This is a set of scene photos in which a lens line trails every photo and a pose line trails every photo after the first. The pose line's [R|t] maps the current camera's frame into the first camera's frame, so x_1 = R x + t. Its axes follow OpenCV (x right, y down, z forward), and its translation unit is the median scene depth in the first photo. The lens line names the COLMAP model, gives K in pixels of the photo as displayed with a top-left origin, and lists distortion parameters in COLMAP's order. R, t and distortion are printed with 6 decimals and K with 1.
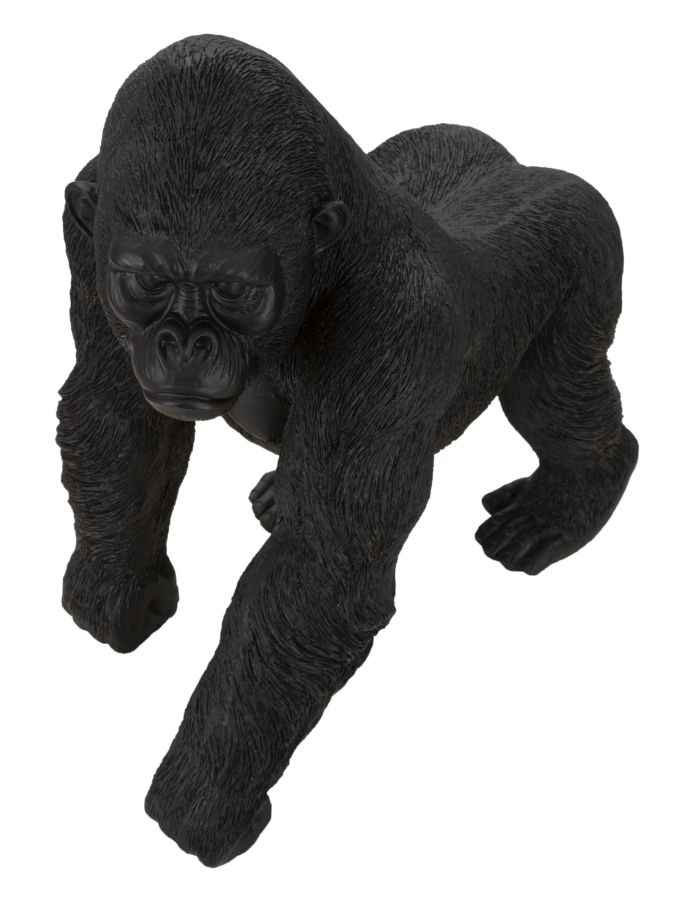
lens RADIAL K [[1783.9, 0, 337.3], [0, 1783.9, 446.0], [0, 0, 1]] dist [-0.018650, 0.000000]
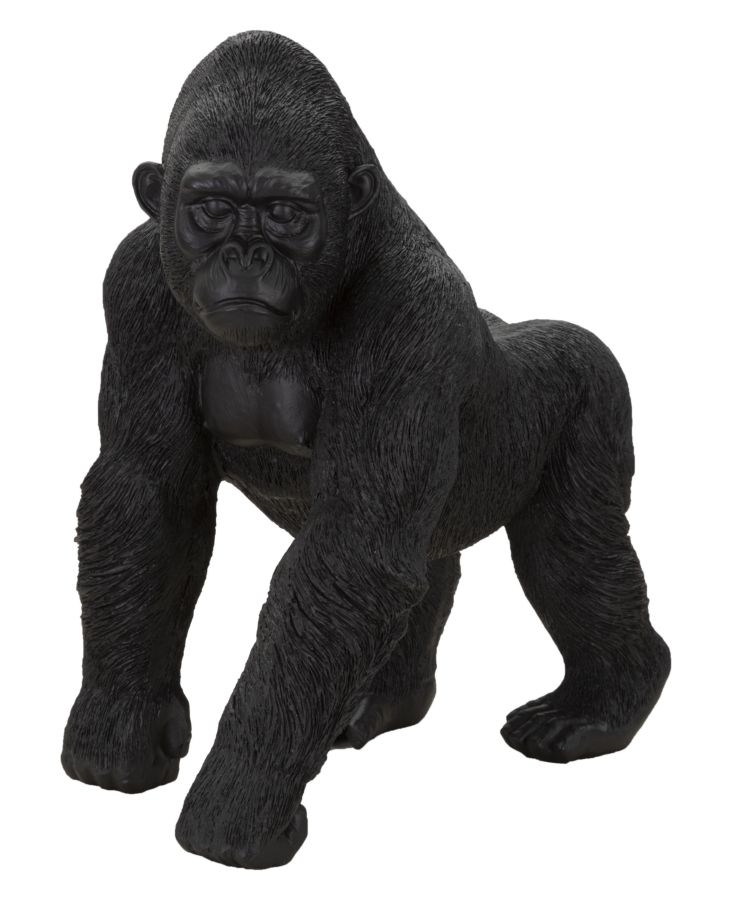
lens RADIAL K [[3511.1, 0, 365.0], [0, 3511.1, 445.3], [0, 0, 1]] dist [0.277998, 0.000000]
pose [[0.998306, -0.007393, 0.057714, -0.122192], [0.035249, 0.865998, -0.498803, 1.045251], [-0.046292, 0.499992, 0.864792, -0.815035]]
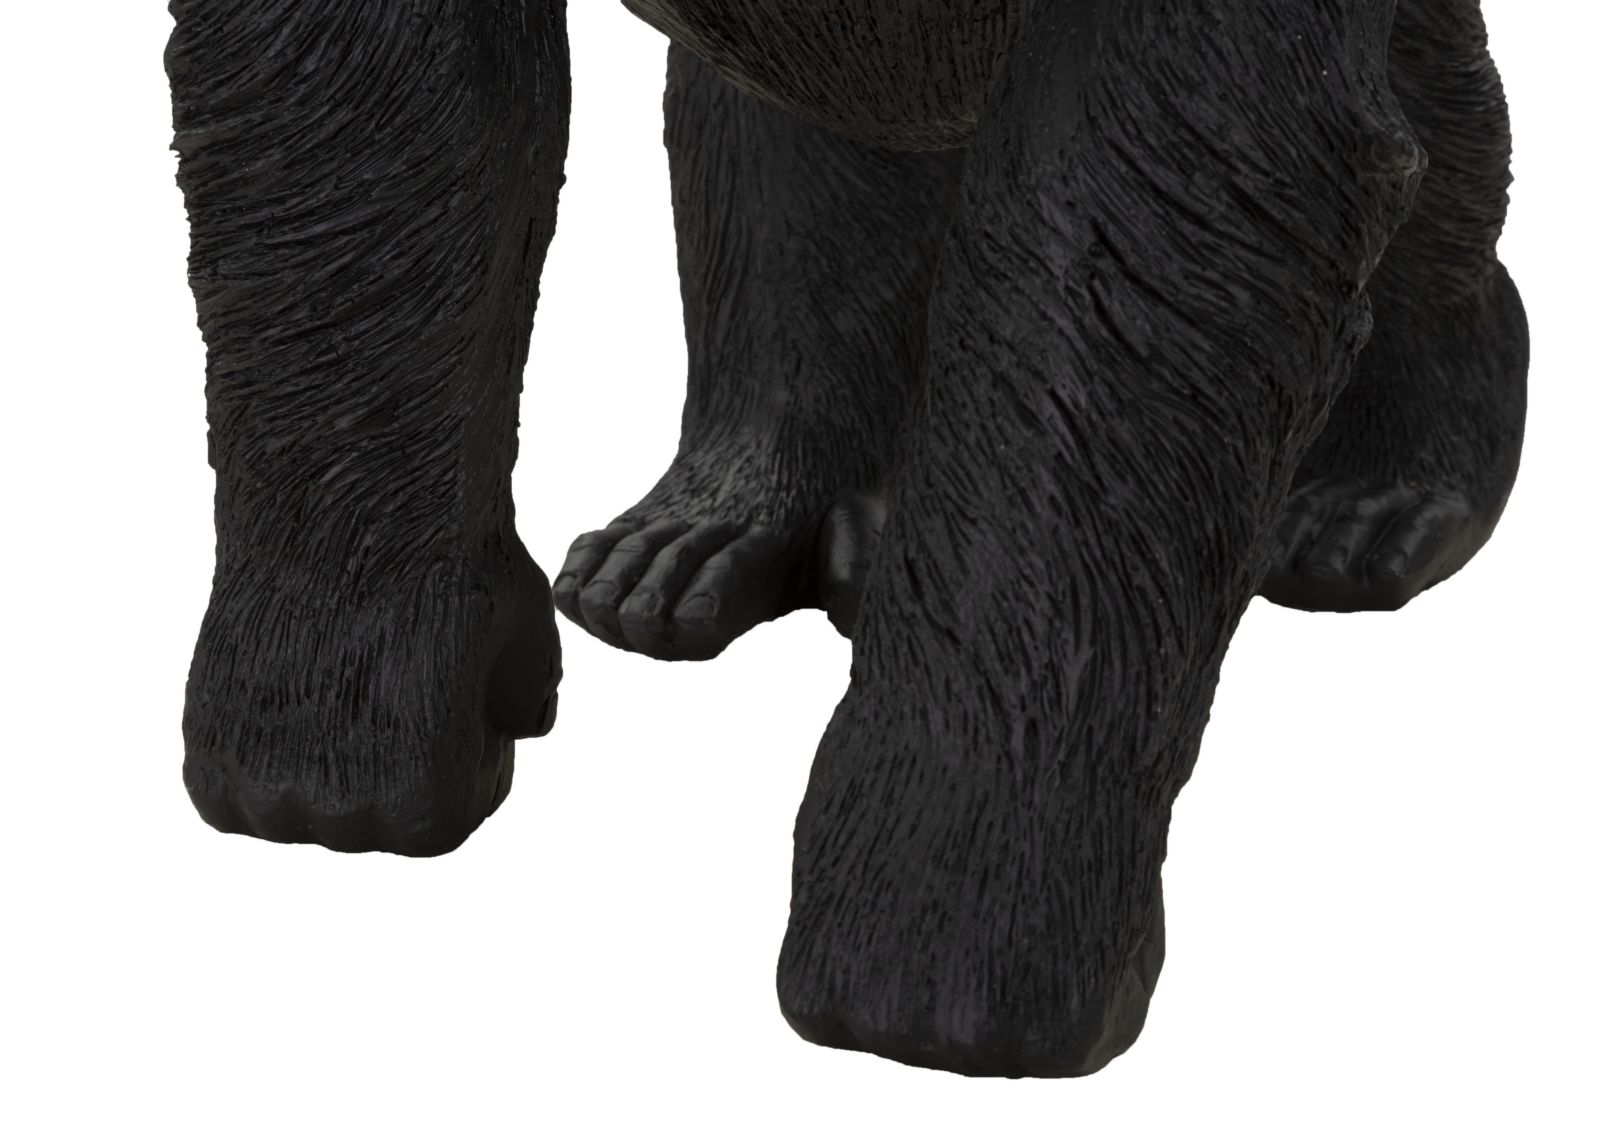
lens RADIAL K [[4409.8, 0, 758.2], [0, 4409.8, 632.8], [0, 0, 1]] dist [0.399712, 0.000000]
pose [[0.930286, -0.135830, 0.340761, -0.396917], [0.256253, 0.905325, -0.338705, 0.437359], [-0.262493, 0.402413, 0.877018, 0.307902]]
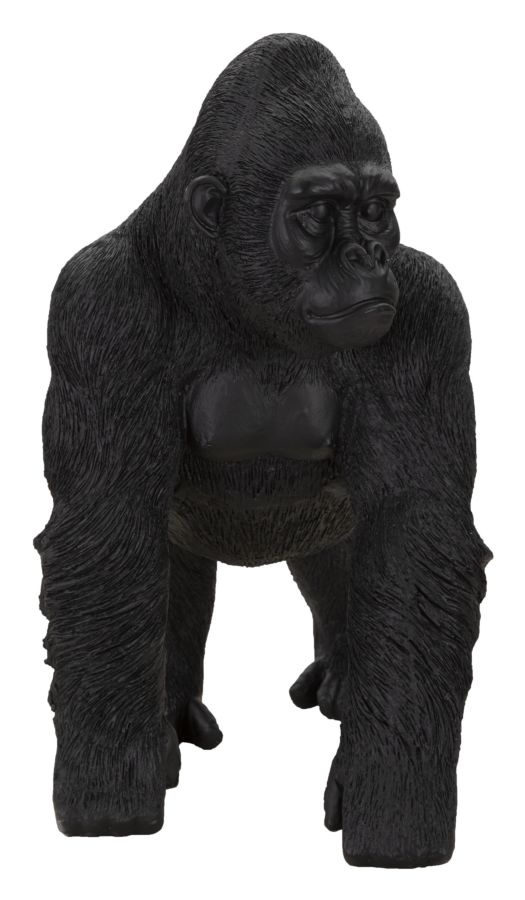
lens RADIAL K [[2652.1, 0, 262.1], [0, 2652.1, 455.7], [0, 0, 1]] dist [0.344770, 0.000000]
pose [[0.739125, -0.145381, 0.657692, -1.120634], [0.458679, 0.823687, -0.333397, 0.517130], [-0.493262, 0.548092, 0.675491, -0.057721]]
